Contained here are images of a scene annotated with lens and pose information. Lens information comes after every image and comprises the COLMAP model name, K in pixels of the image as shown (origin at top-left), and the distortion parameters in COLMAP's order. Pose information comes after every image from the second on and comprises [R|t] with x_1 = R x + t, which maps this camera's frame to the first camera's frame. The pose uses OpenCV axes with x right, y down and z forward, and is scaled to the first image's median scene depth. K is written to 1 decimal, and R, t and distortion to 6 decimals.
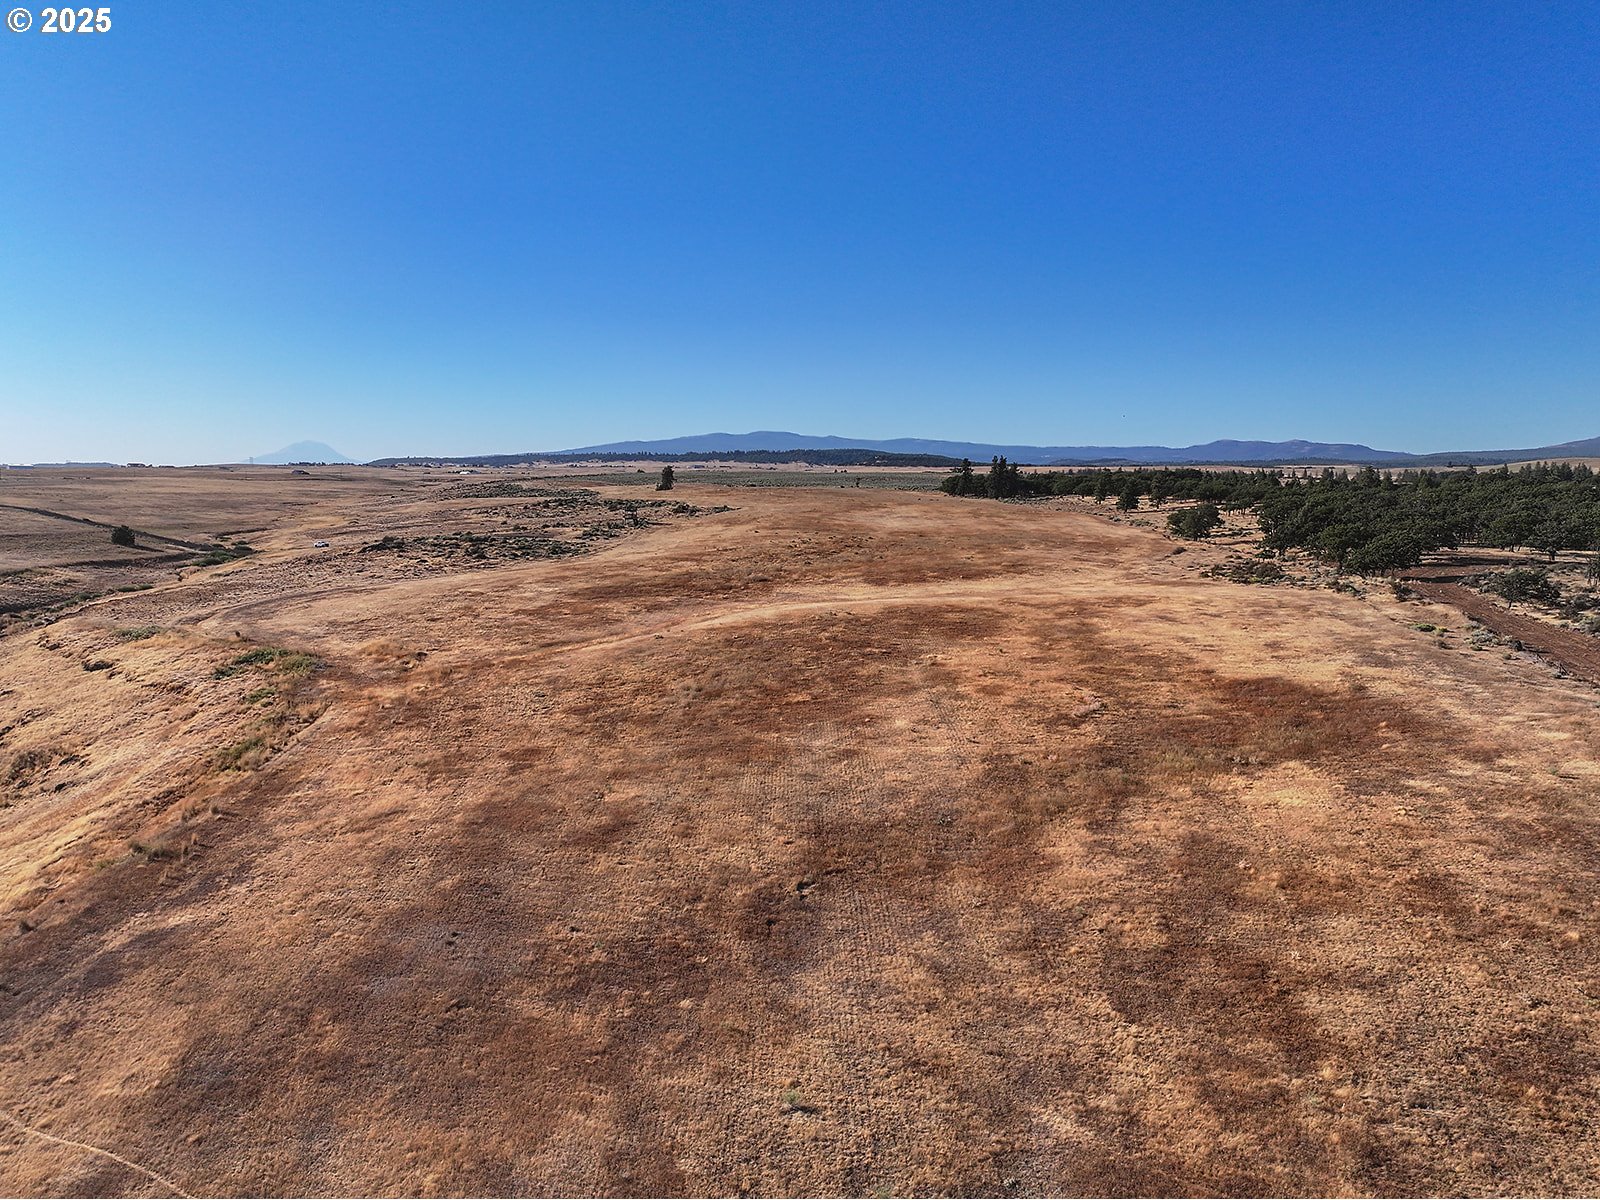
lens RADIAL K [[1094.7, 0, 800.0], [0, 1094.7, 600.0], [0, 0, 1]] dist [0.001824, -0.002038]
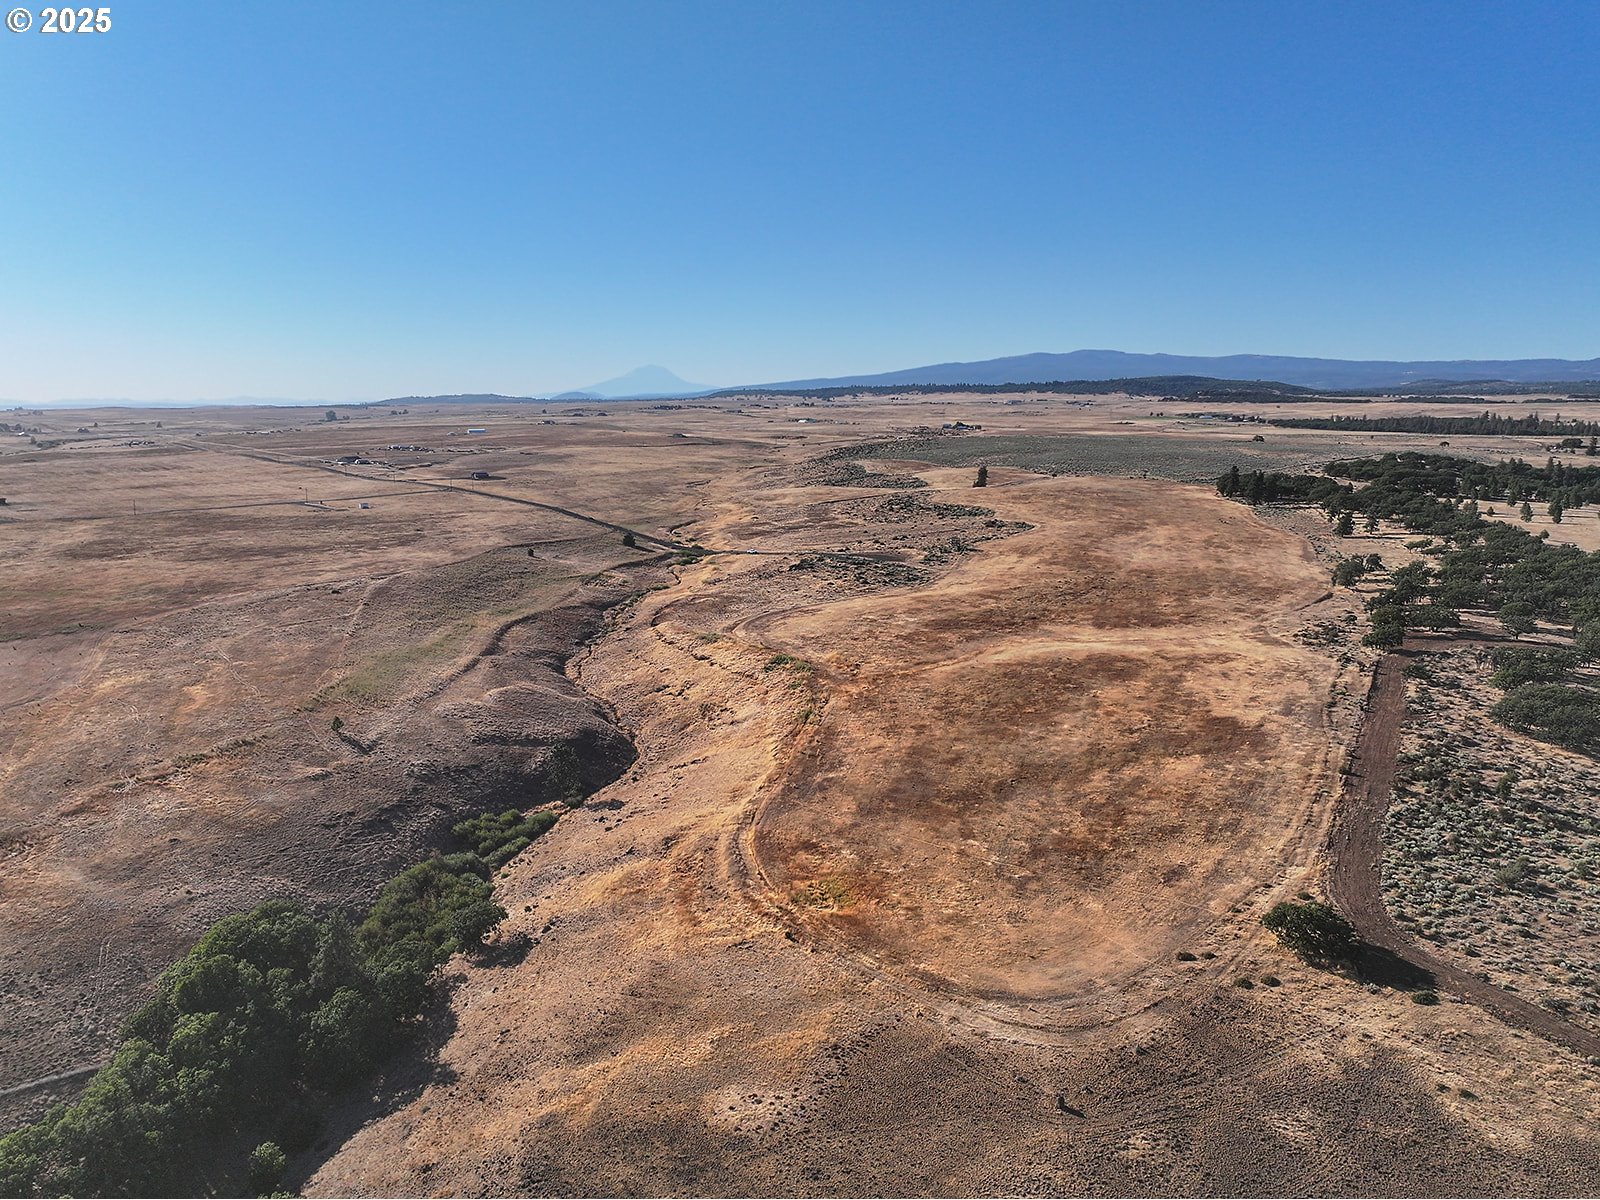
lens RADIAL K [[1094.7, 0, 800.0], [0, 1094.7, 600.0], [0, 0, 1]] dist [0.001824, -0.002038]
pose [[0.959670, 0.040595, -0.278183, 0.143750], [-0.019873, 0.996840, 0.076910, -0.270124], [0.280426, -0.068280, 0.957444, -1.185429]]
